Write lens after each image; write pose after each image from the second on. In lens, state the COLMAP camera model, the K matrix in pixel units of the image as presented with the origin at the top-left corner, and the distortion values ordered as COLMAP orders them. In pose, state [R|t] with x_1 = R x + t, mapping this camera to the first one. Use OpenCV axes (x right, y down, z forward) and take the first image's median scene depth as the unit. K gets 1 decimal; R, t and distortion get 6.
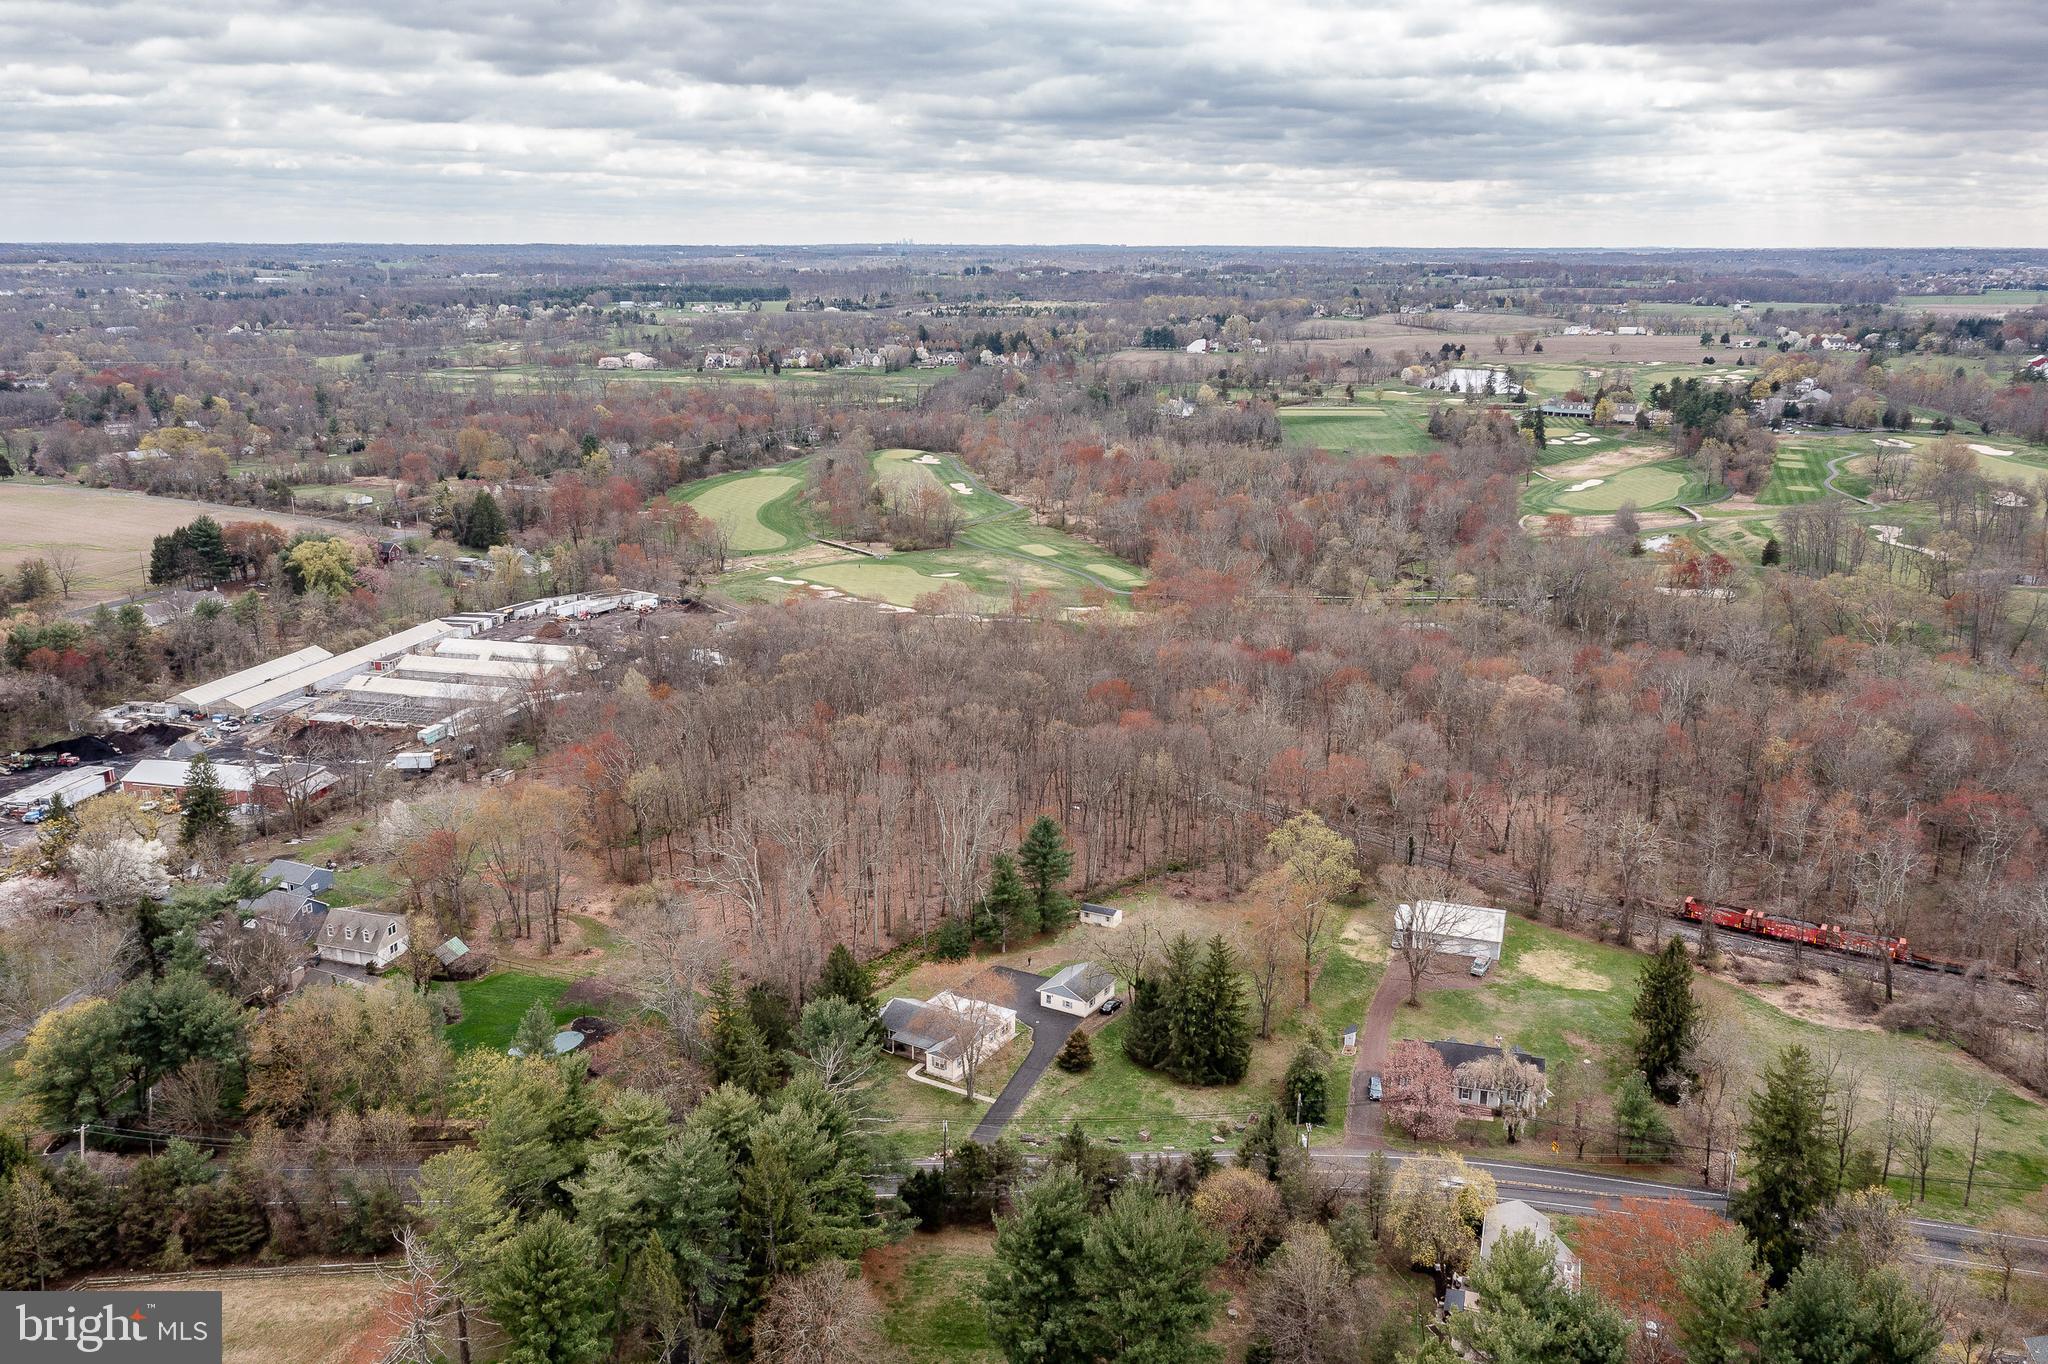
lens RADIAL K [[1693.7, 0, 1024.0], [0, 1693.7, 682.0], [0, 0, 1]] dist [-0.024754, 0.086235]
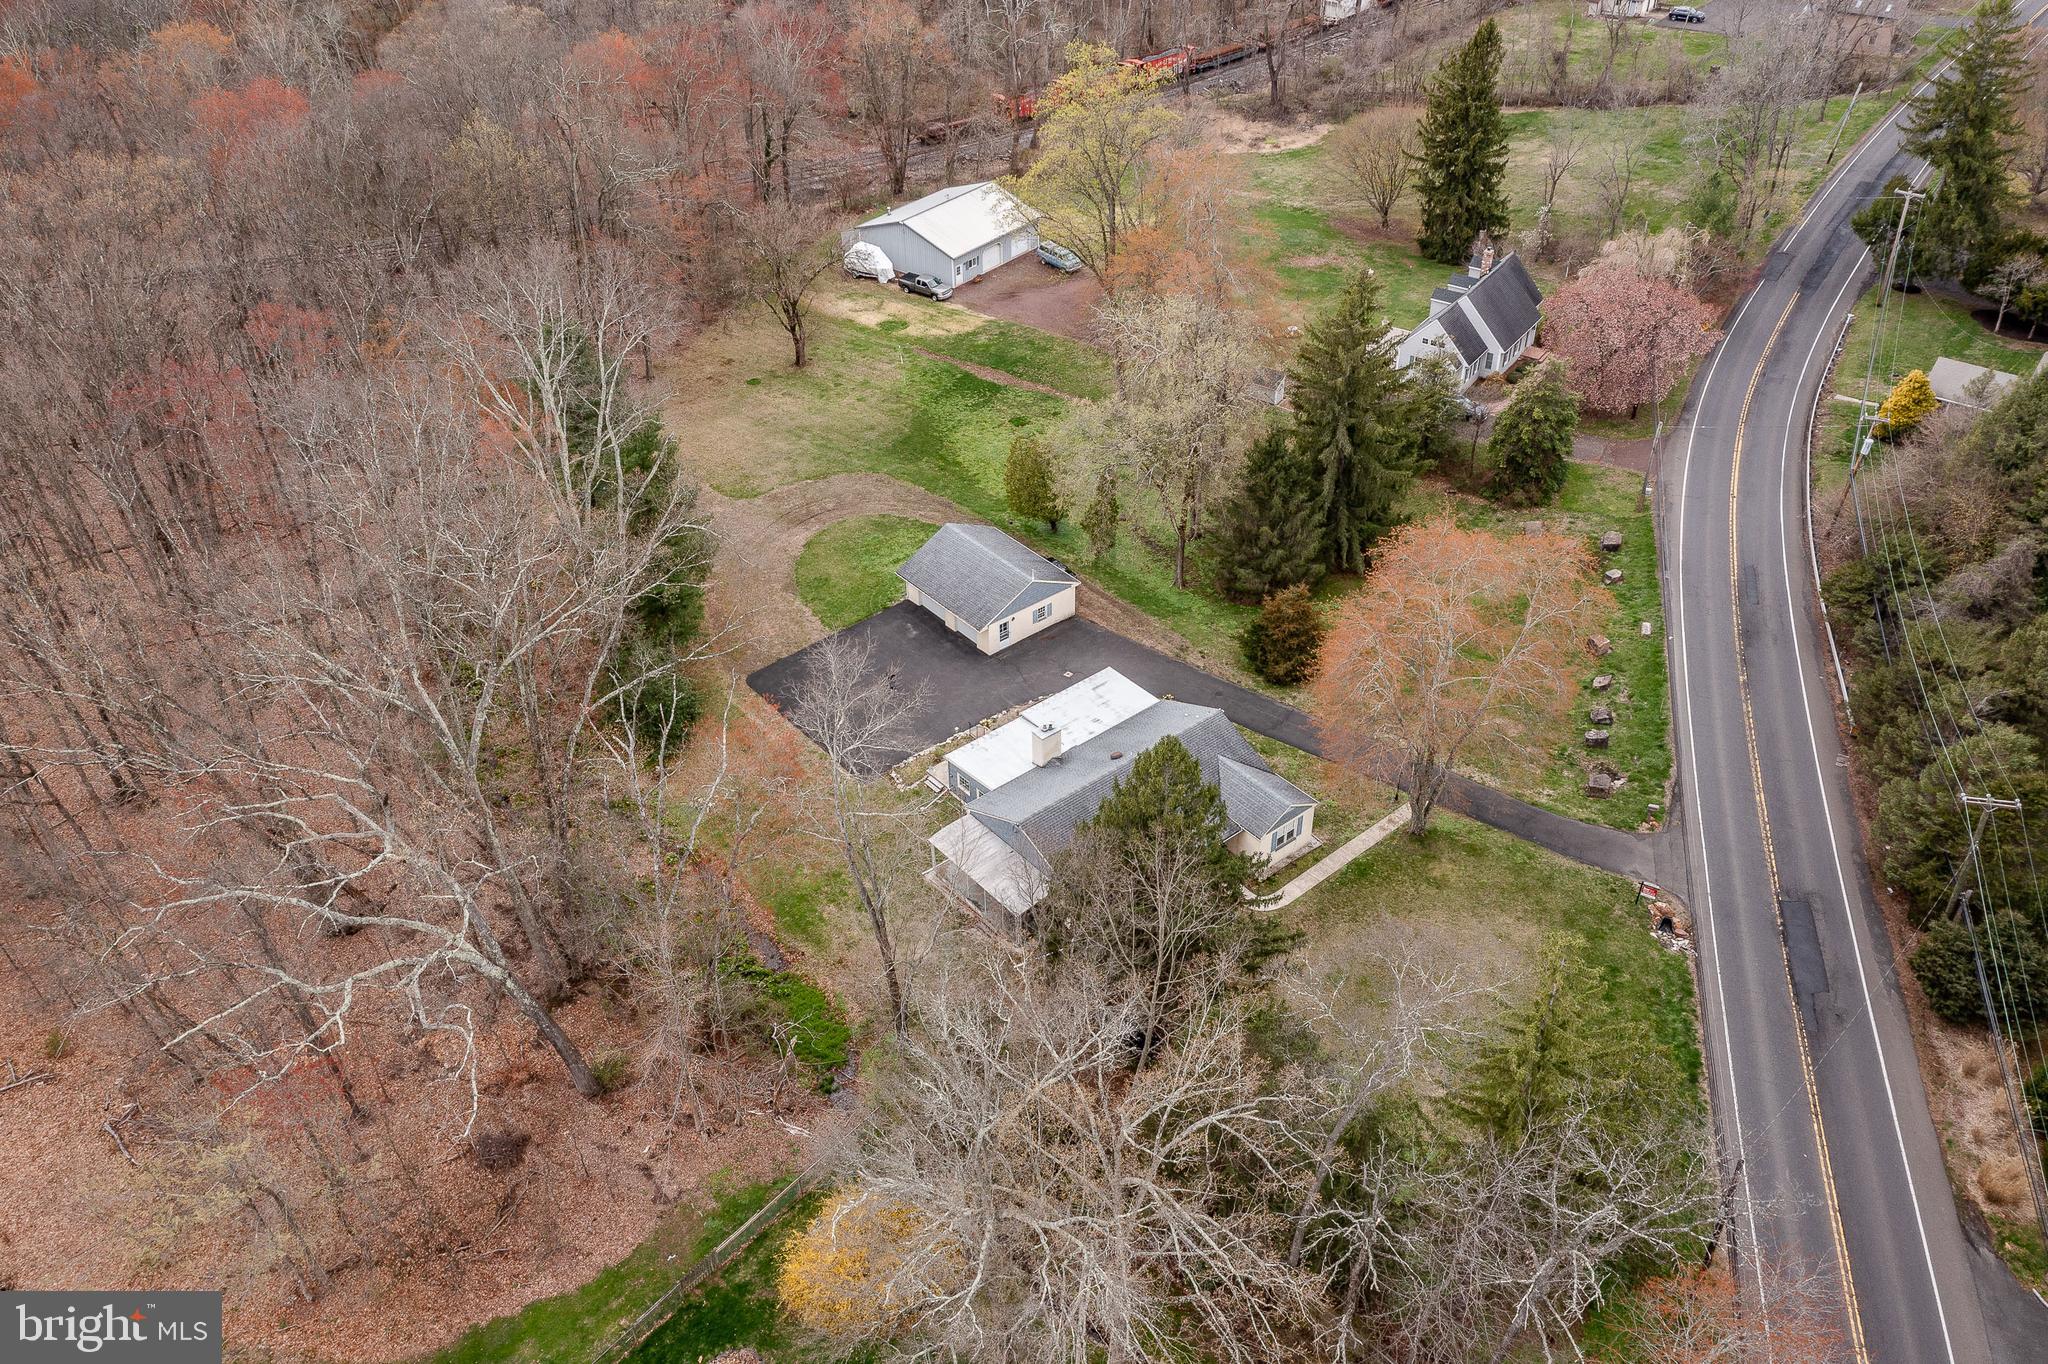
lens RADIAL K [[1611.1, 0, 1024.0], [0, 1611.1, 682.0], [0, 0, 1]] dist [-0.007018, 0.057807]
pose [[0.336833, -0.573293, 0.746912, -0.209480], [0.265812, 0.818899, 0.508674, -0.012250], [-0.903265, 0.027200, 0.428221, 0.545943]]
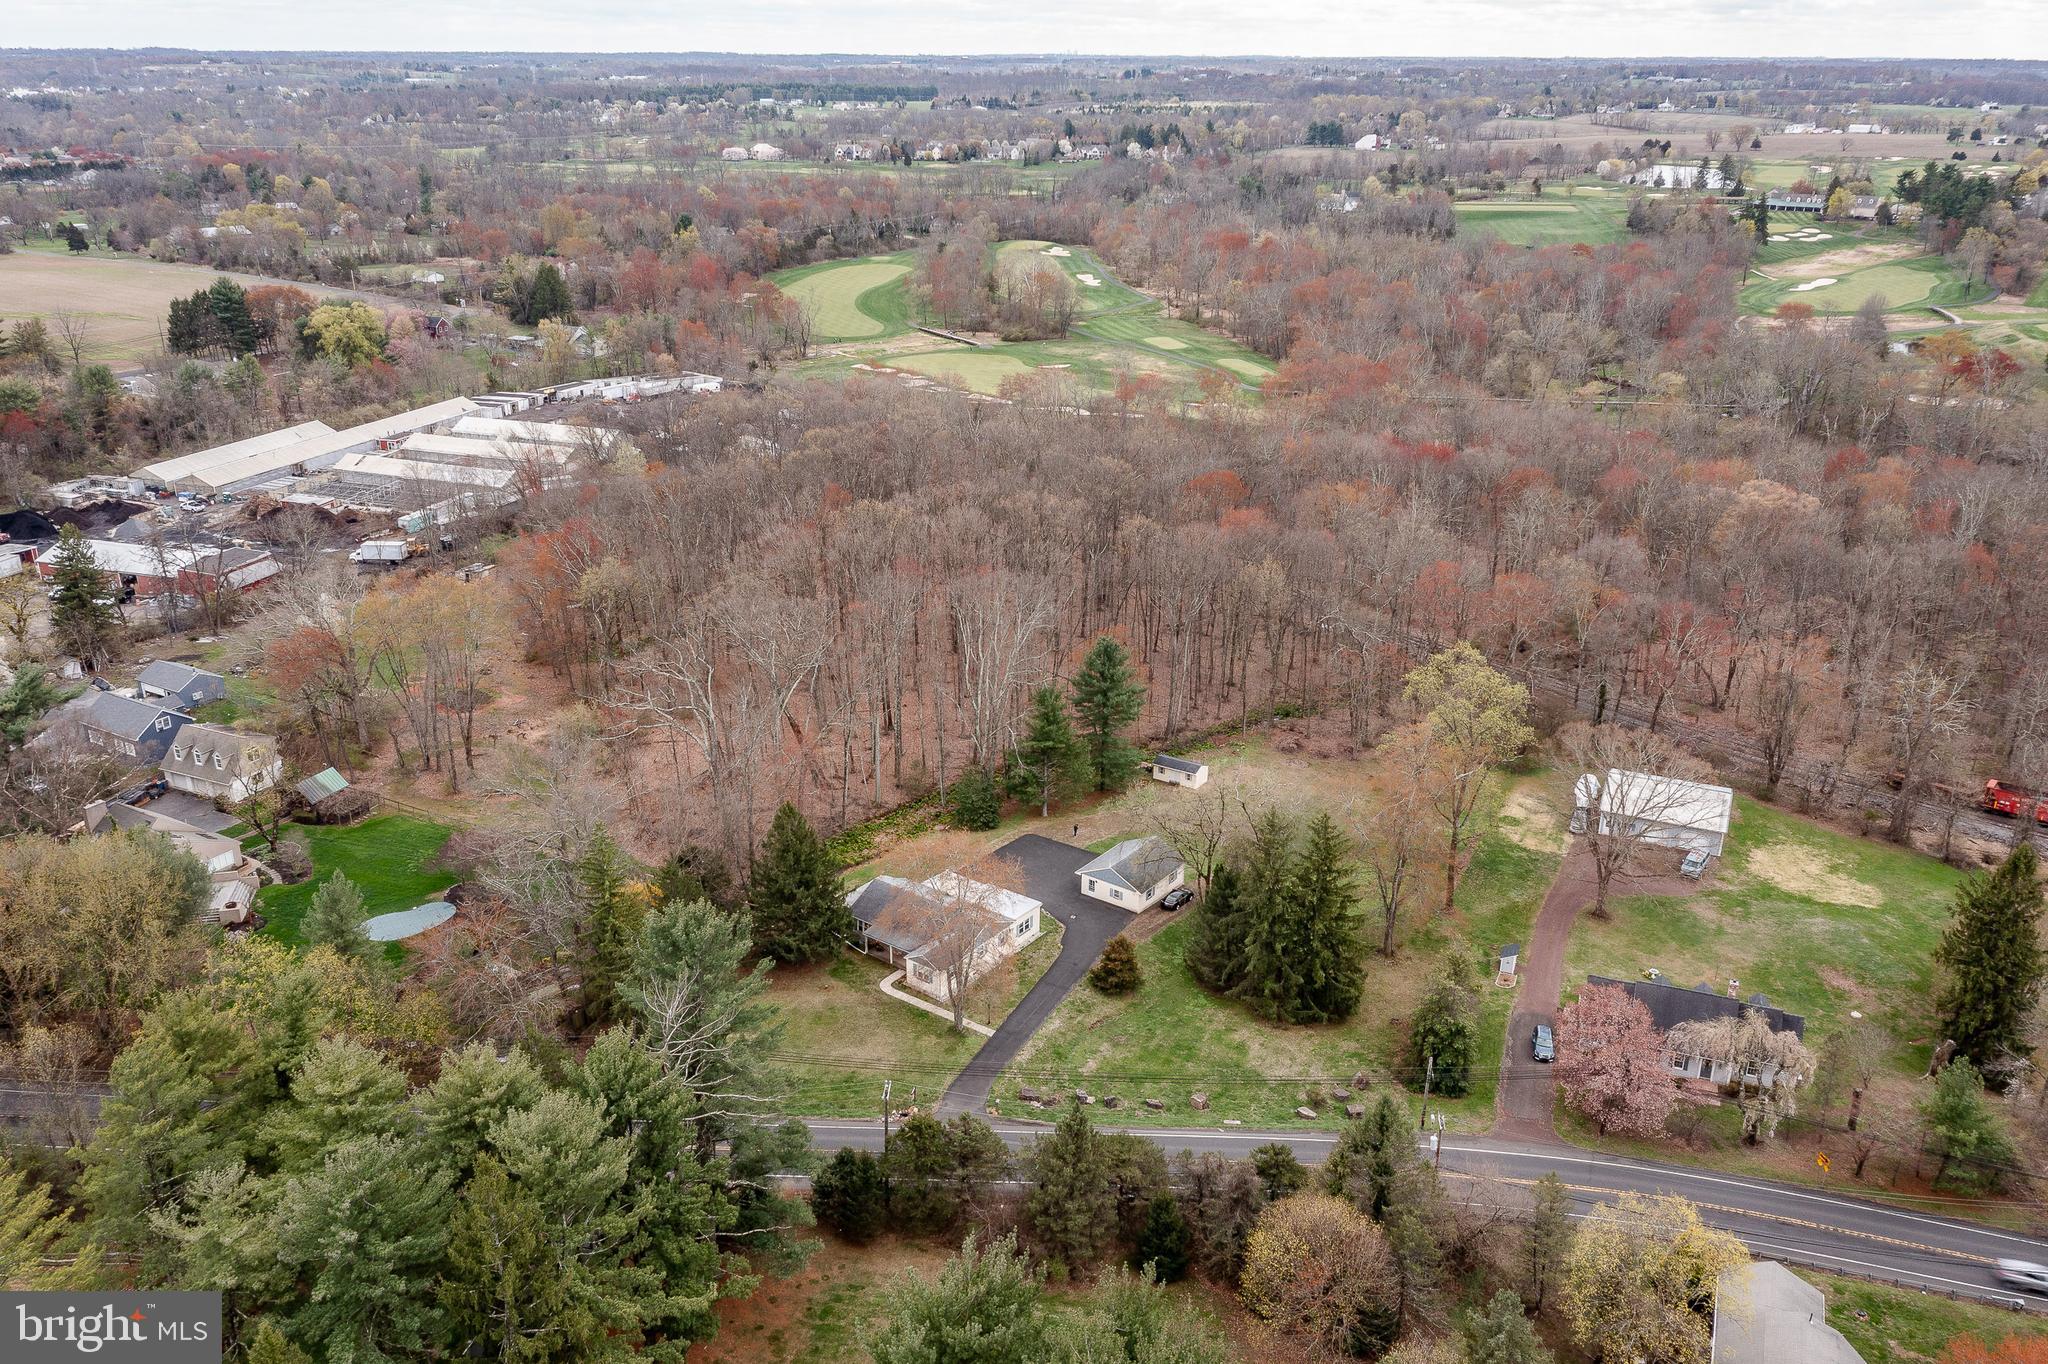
lens RADIAL K [[1655.4, 0, 1024.0], [0, 1655.4, 682.0], [0, 0, 1]] dist [0.006088, 0.018736]
pose [[0.995099, 0.036940, -0.091721, 0.032316], [-0.027618, 0.994512, 0.100909, 0.018617], [0.094946, -0.097882, 0.990659, 0.197056]]
